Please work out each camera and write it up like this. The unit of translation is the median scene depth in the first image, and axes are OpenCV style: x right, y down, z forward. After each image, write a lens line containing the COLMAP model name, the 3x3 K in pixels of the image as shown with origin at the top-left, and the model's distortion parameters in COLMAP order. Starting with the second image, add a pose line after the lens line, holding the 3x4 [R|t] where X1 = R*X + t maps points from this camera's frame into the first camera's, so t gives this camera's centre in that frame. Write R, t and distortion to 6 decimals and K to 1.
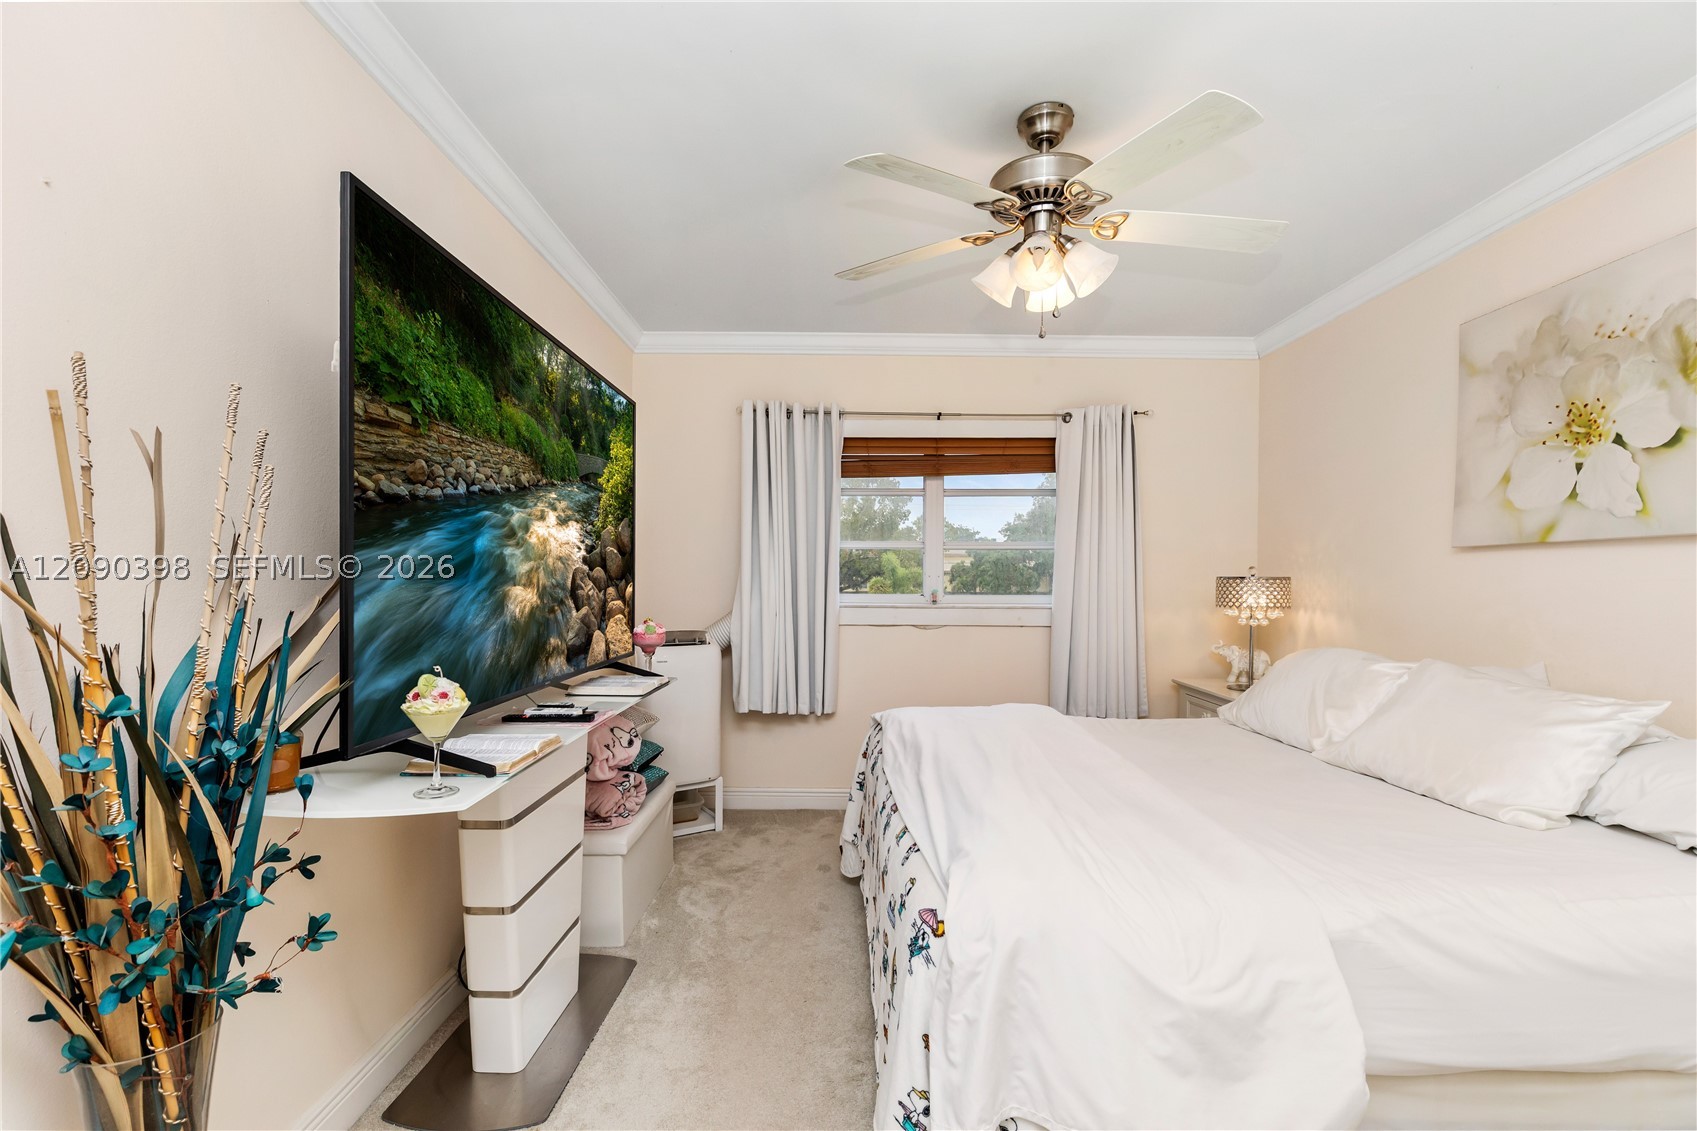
lens RADIAL K [[764.4, 0, 847.6], [0, 764.4, 584.1], [0, 0, 1]] dist [0.005509, -0.001838]
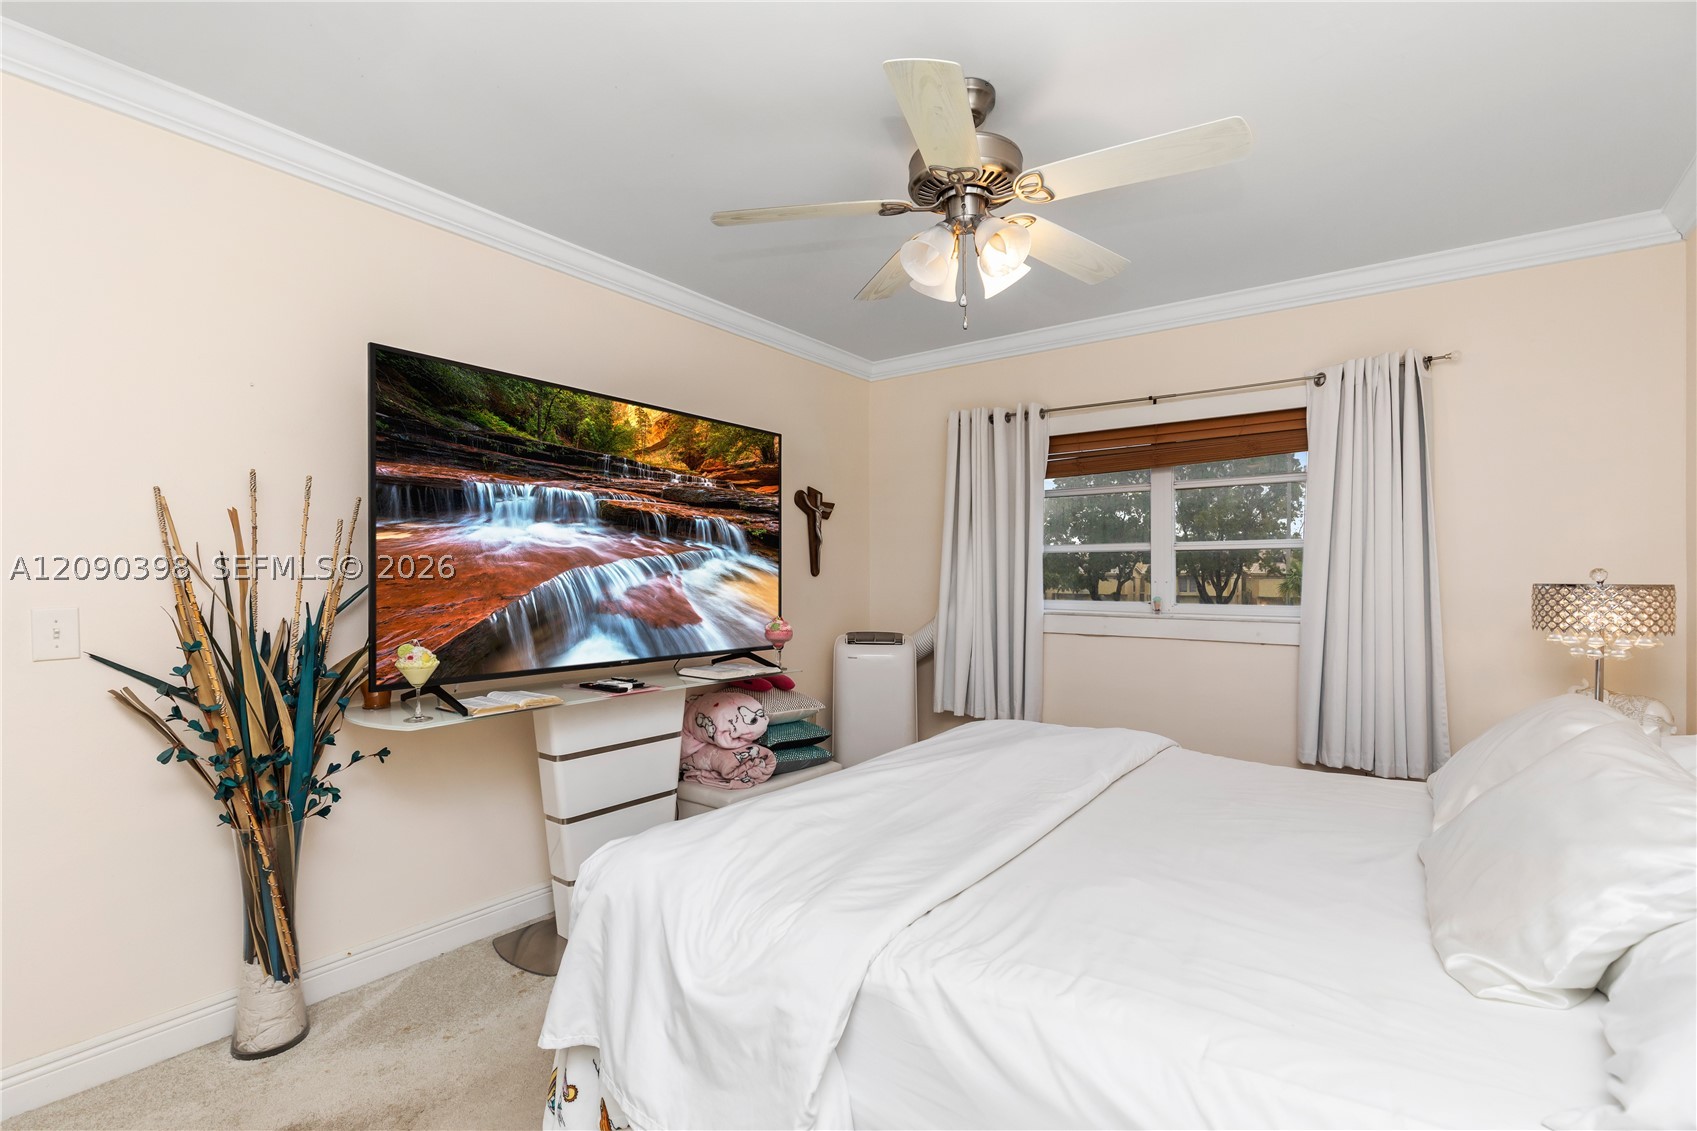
lens RADIAL K [[764.4, 0, 854.1], [0, 764.4, 580.2], [0, 0, 1]] dist [0.005509, -0.001838]
pose [[0.803472, 0.001324, -0.595341, 0.568466], [-0.007694, 0.999937, -0.008161, -0.003608], [0.595293, 0.011138, 0.803432, 0.136004]]
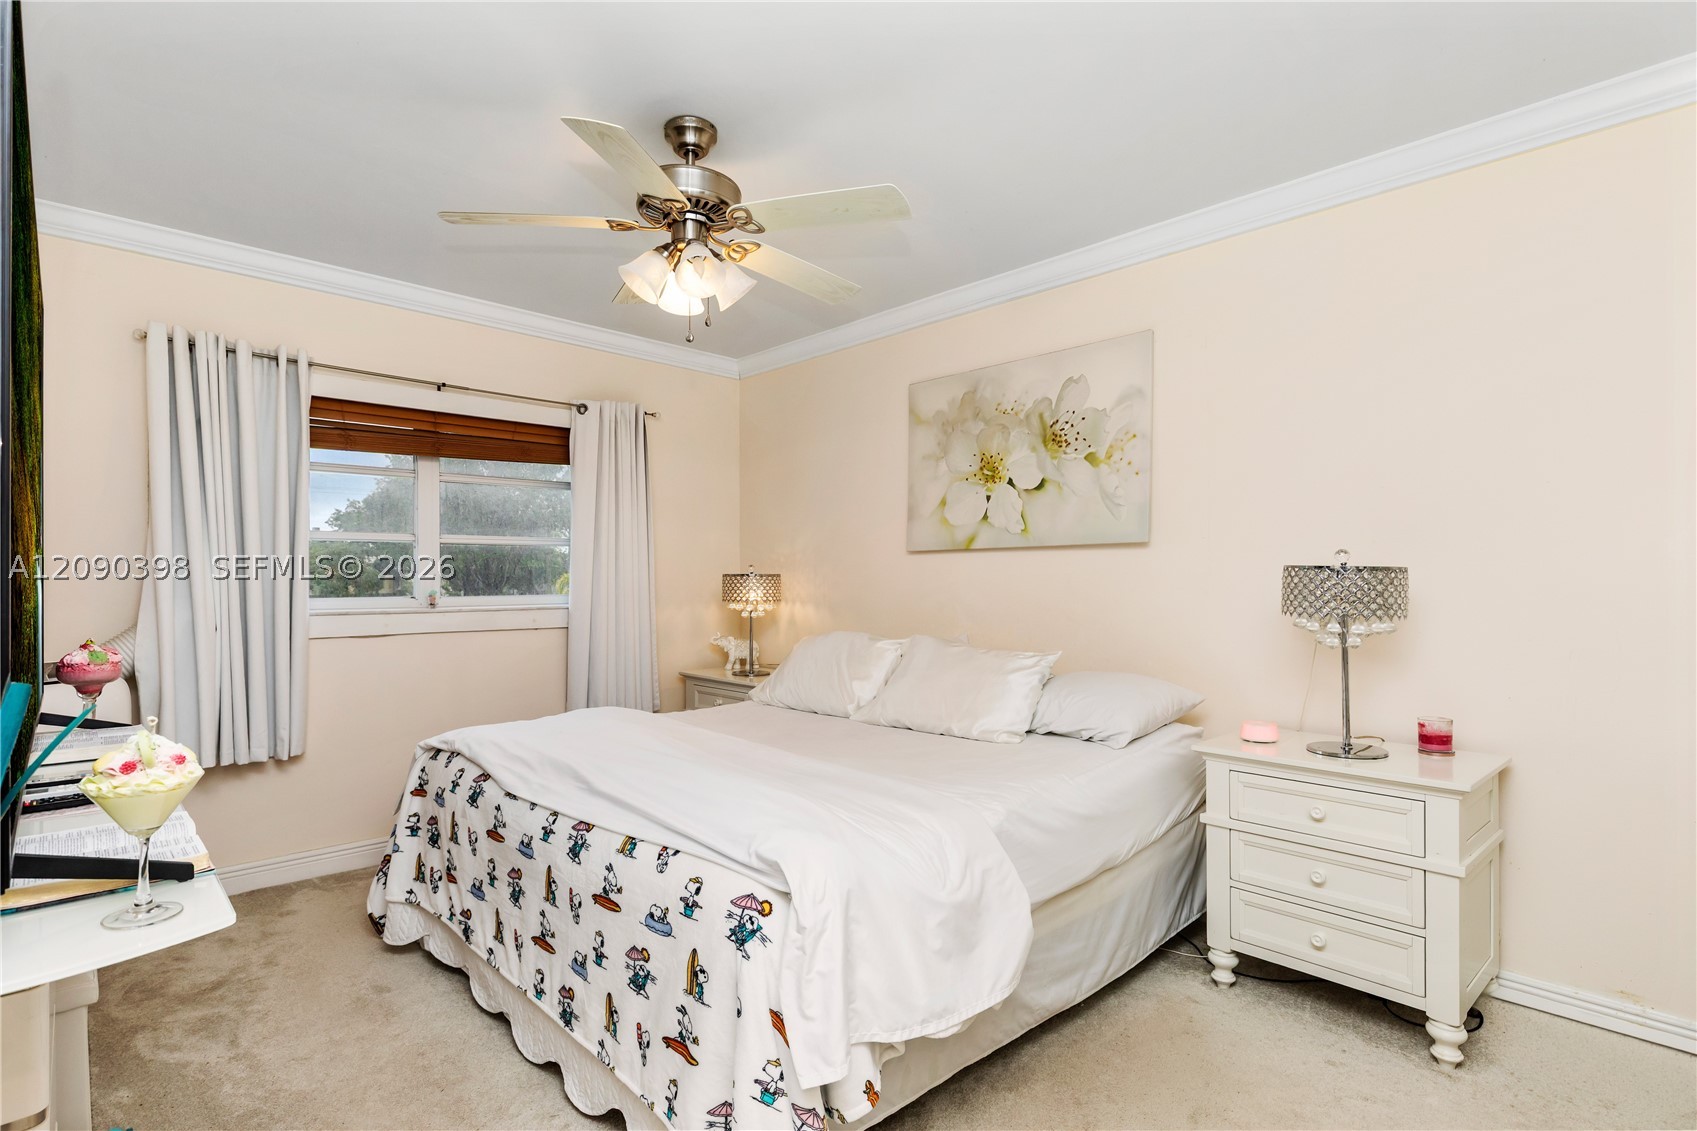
lens RADIAL K [[821.8, 0, 834.7], [0, 821.8, 579.1], [0, 0, 1]] dist [-0.006525, 0.000275]
pose [[0.727003, -0.007597, 0.686592, -0.293688], [0.010561, 0.999944, -0.000119, -0.001049], [-0.686553, 0.007338, 0.727043, 0.054598]]
